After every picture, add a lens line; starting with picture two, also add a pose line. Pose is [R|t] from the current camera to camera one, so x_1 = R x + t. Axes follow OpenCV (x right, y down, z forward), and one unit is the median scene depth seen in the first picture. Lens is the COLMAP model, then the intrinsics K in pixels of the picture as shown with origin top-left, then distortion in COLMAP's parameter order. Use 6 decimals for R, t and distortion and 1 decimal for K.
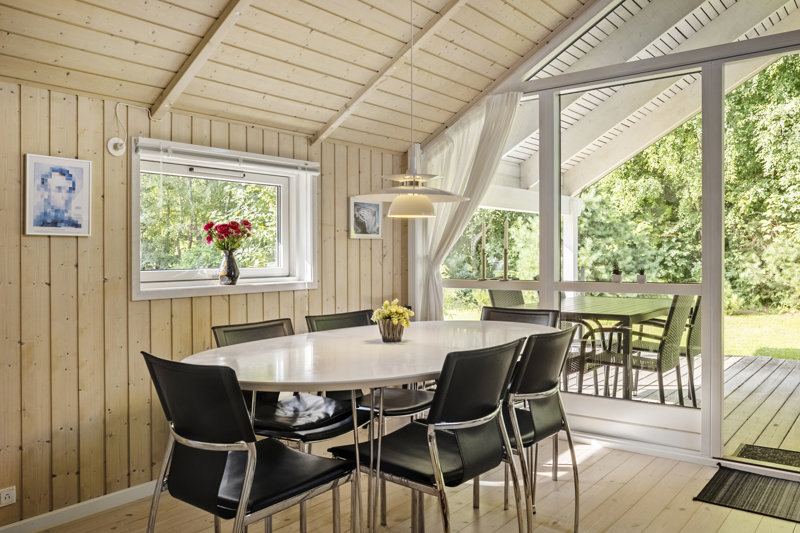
lens RADIAL K [[642.7, 0, 400.0], [0, 642.7, 264.0], [0, 0, 1]] dist [-0.029667, 0.001152]
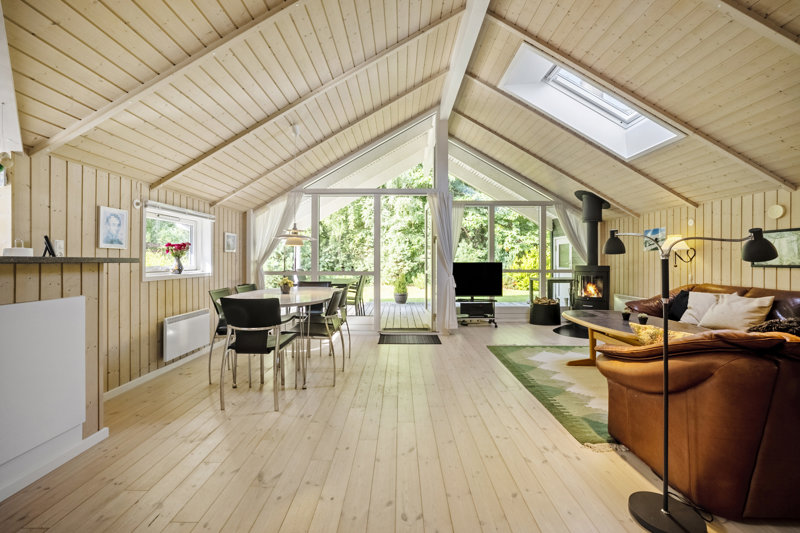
lens RADIAL K [[345.5, 0, 398.4], [0, 345.5, 260.7], [0, 0, 1]] dist [-0.016322, -0.000243]
pose [[0.787748, 0.009762, 0.615920, -0.380085], [-0.000754, 0.999889, -0.014884, 0.005757], [-0.615997, 0.011260, 0.787668, -0.277602]]
